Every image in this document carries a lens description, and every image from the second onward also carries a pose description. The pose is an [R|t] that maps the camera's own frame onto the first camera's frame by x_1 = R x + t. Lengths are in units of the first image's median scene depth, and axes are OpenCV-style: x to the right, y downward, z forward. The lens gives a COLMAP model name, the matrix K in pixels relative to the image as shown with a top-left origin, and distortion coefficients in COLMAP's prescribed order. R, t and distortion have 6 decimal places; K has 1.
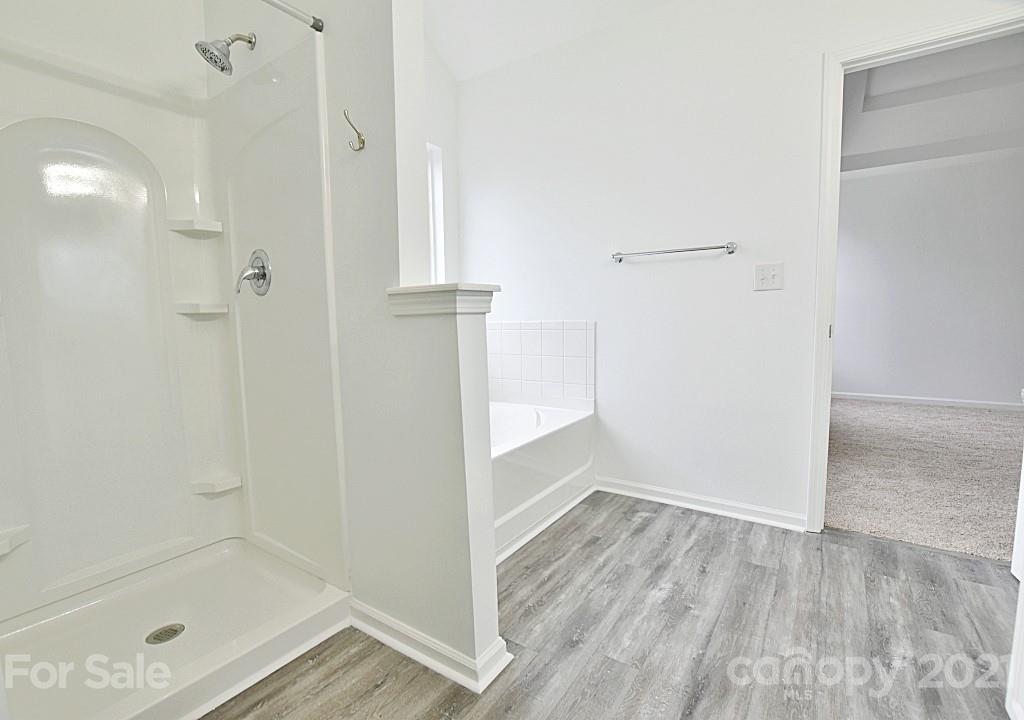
lens RADIAL K [[467.4, 0, 514.7], [0, 467.4, 363.3], [0, 0, 1]] dist [-0.032598, 0.005380]
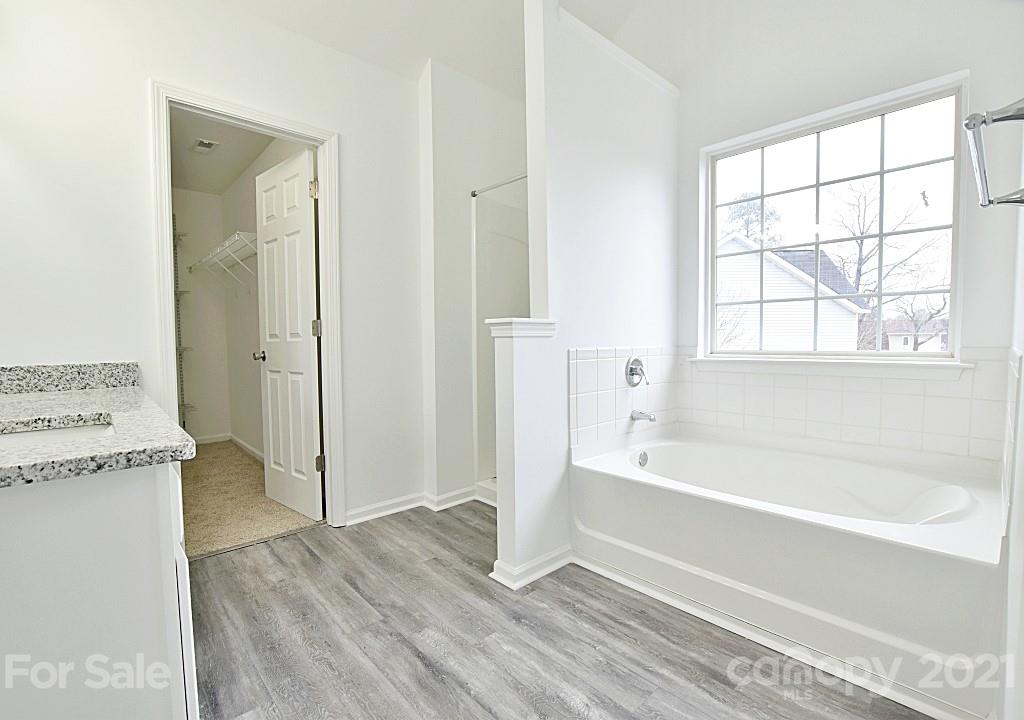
lens RADIAL K [[467.4, 0, 515.6], [0, 467.4, 361.5], [0, 0, 1]] dist [-0.032598, 0.005380]
pose [[-0.225737, 0.063261, -0.972132, 0.968274], [-0.090082, 0.992259, 0.085488, -0.109491], [0.970014, 0.106869, -0.218291, 0.932685]]
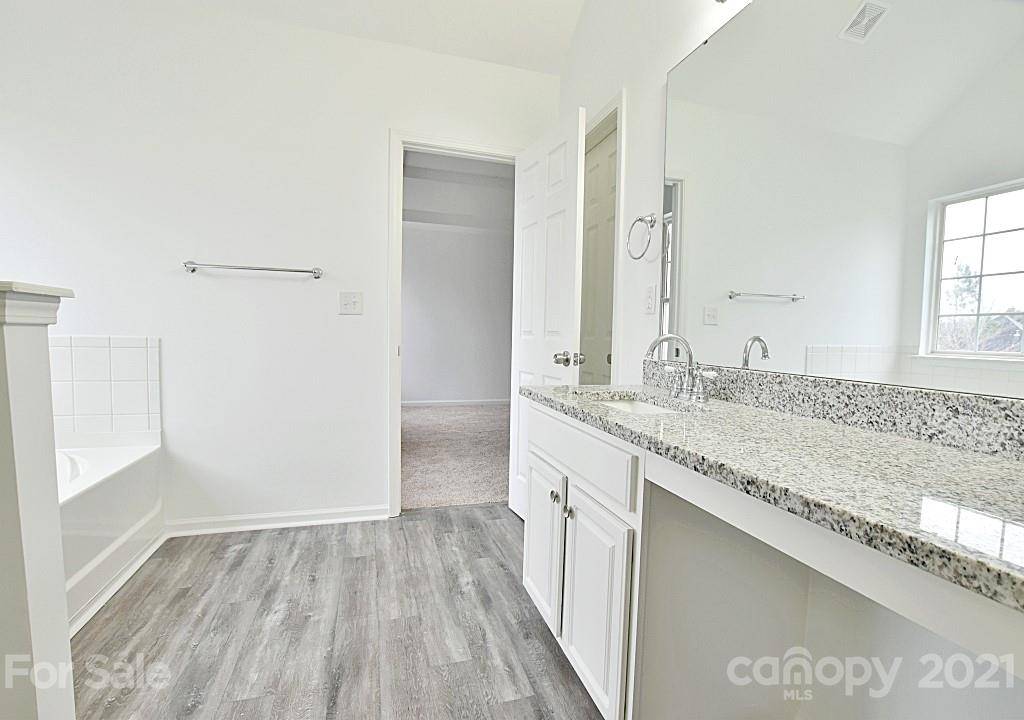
lens RADIAL K [[467.4, 0, 517.4], [0, 467.4, 363.8], [0, 0, 1]] dist [-0.032598, 0.005380]
pose [[0.616432, -0.015000, 0.787265, -0.121264], [0.046587, 0.998762, -0.017448, 0.002361], [-0.786028, 0.047432, 0.616368, -0.028036]]
